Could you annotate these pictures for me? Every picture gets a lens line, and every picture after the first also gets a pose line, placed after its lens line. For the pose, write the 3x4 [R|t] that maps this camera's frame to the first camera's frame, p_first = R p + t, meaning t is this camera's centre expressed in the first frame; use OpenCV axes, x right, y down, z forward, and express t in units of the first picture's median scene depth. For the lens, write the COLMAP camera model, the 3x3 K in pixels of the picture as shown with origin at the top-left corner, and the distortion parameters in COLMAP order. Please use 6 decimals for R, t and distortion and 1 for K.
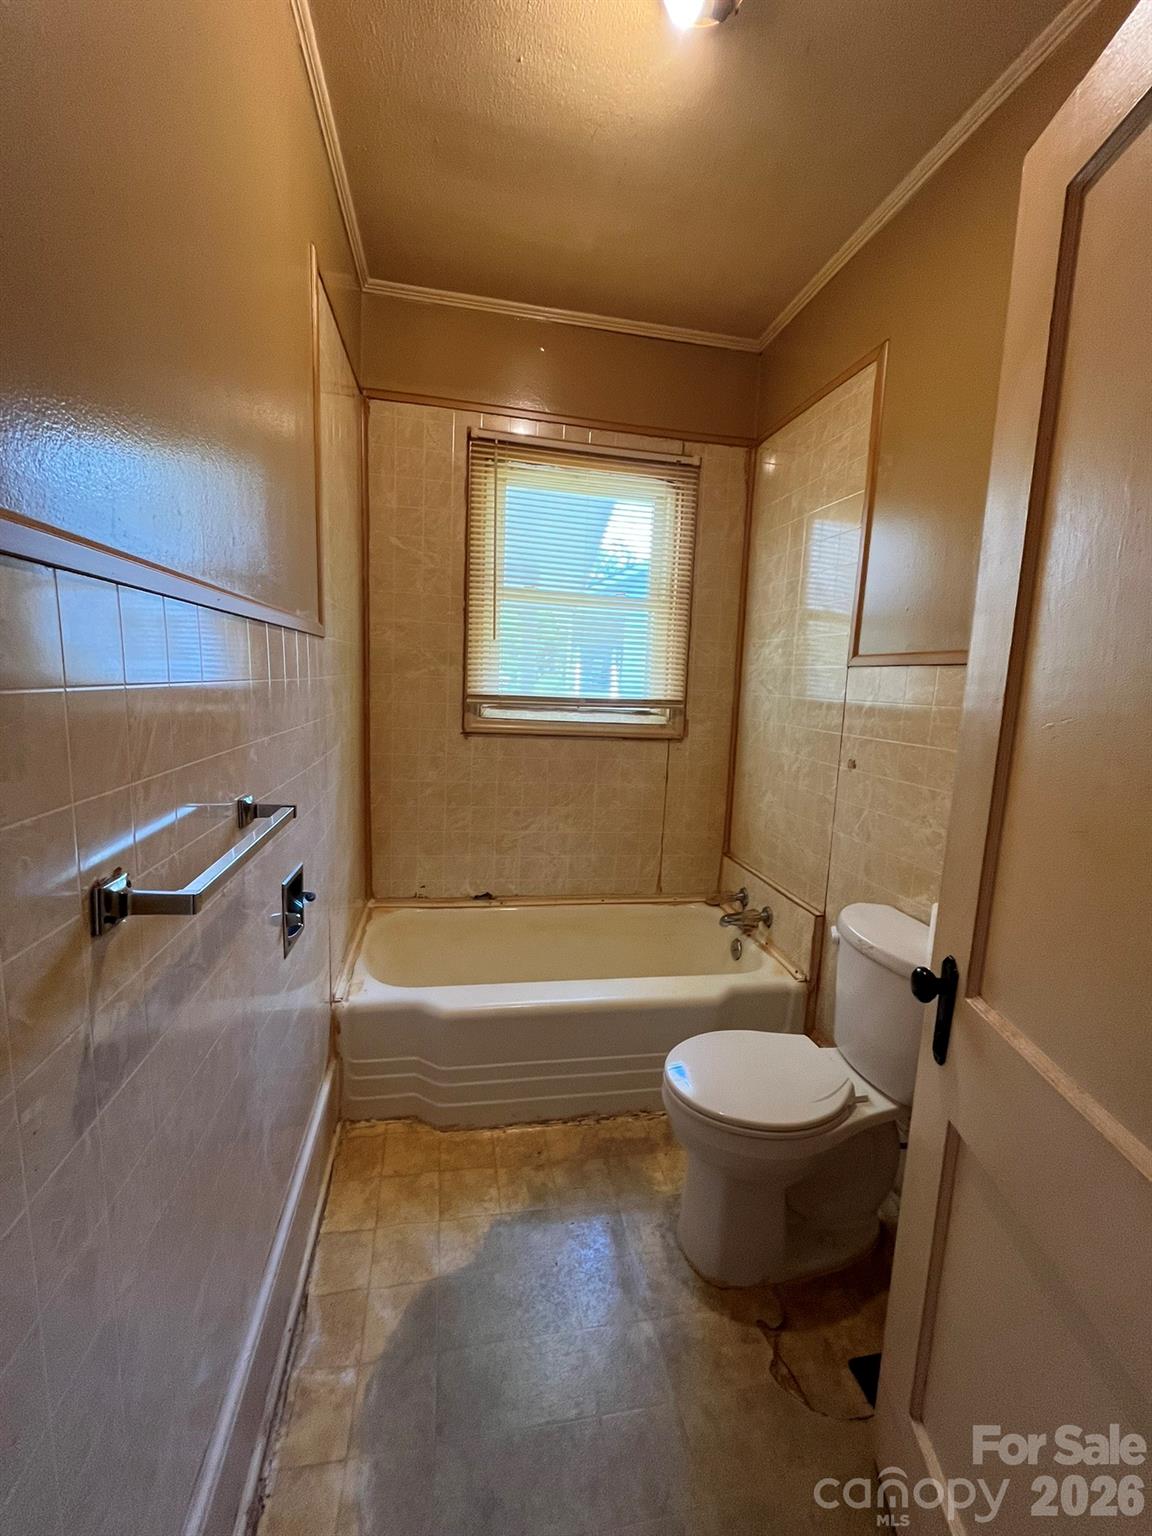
lens RADIAL K [[619.6, 0, 576.0], [0, 619.6, 768.0], [0, 0, 1]] dist [-0.002153, -0.000338]
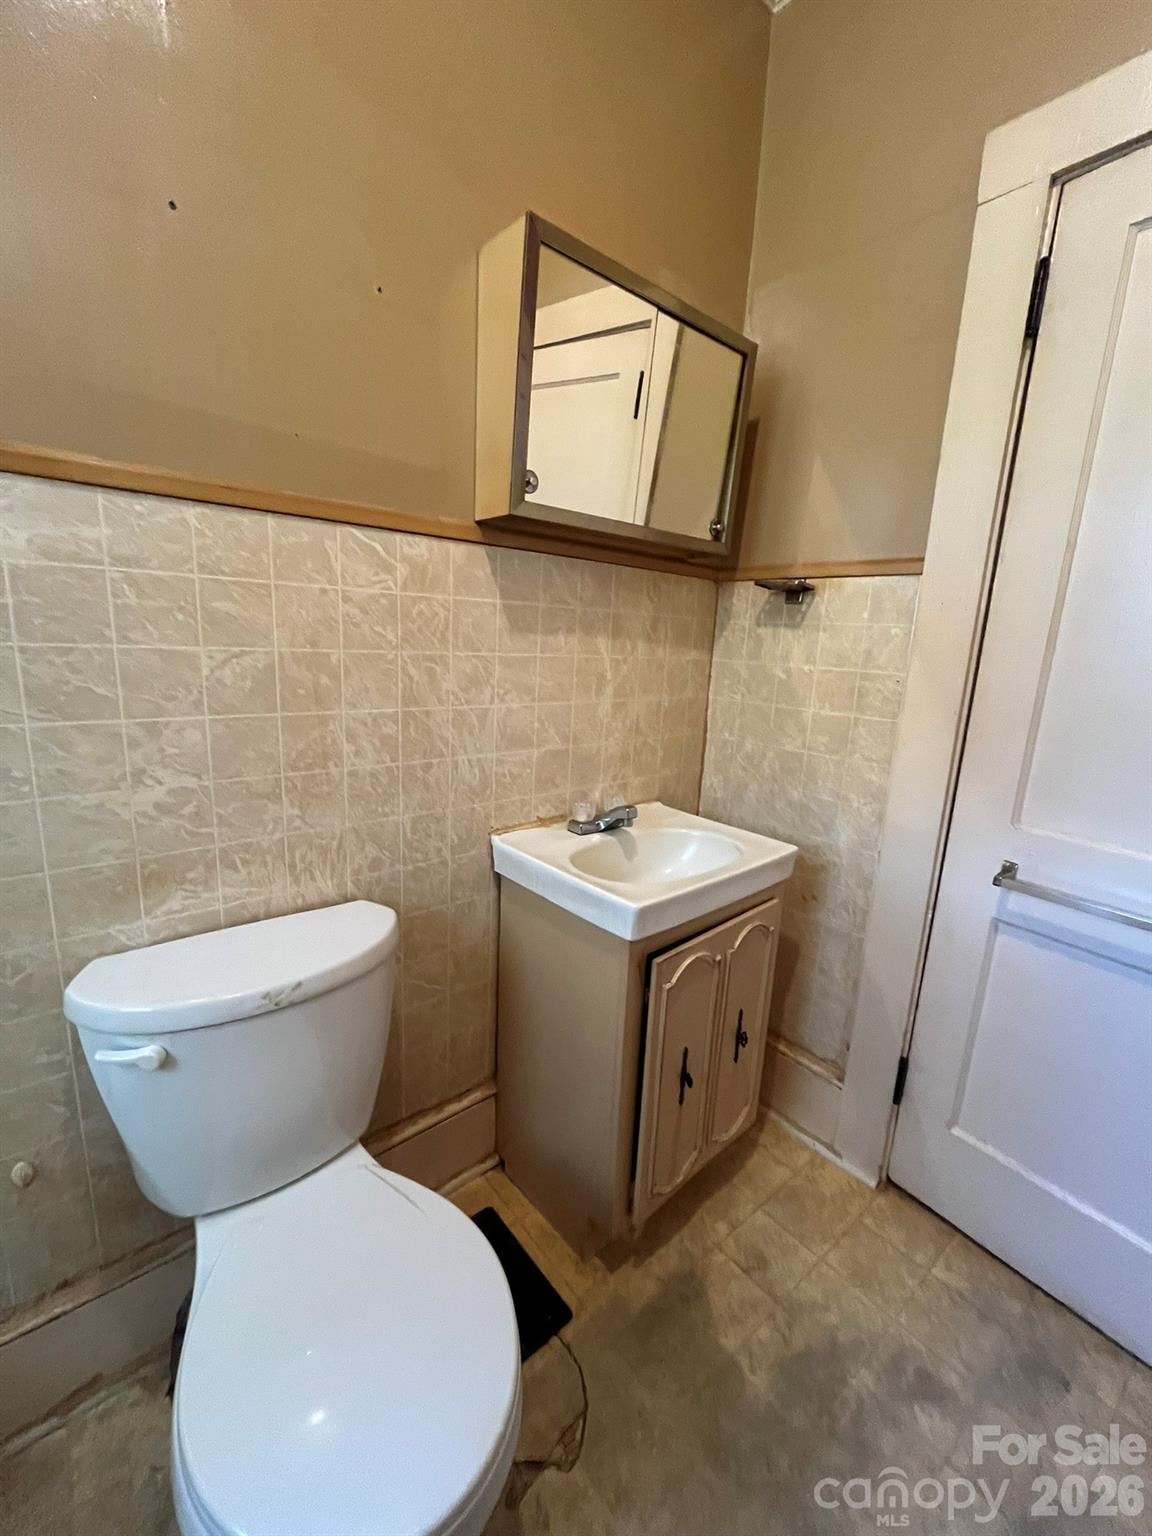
lens RADIAL K [[619.6, 0, 576.0], [0, 619.6, 768.0], [0, 0, 1]] dist [-0.002153, -0.000338]
pose [[-0.484525, -0.234498, 0.842761, -0.104813], [0.058607, 0.952534, 0.298738, -0.070952], [-0.872812, 0.194138, -0.447783, 0.922858]]
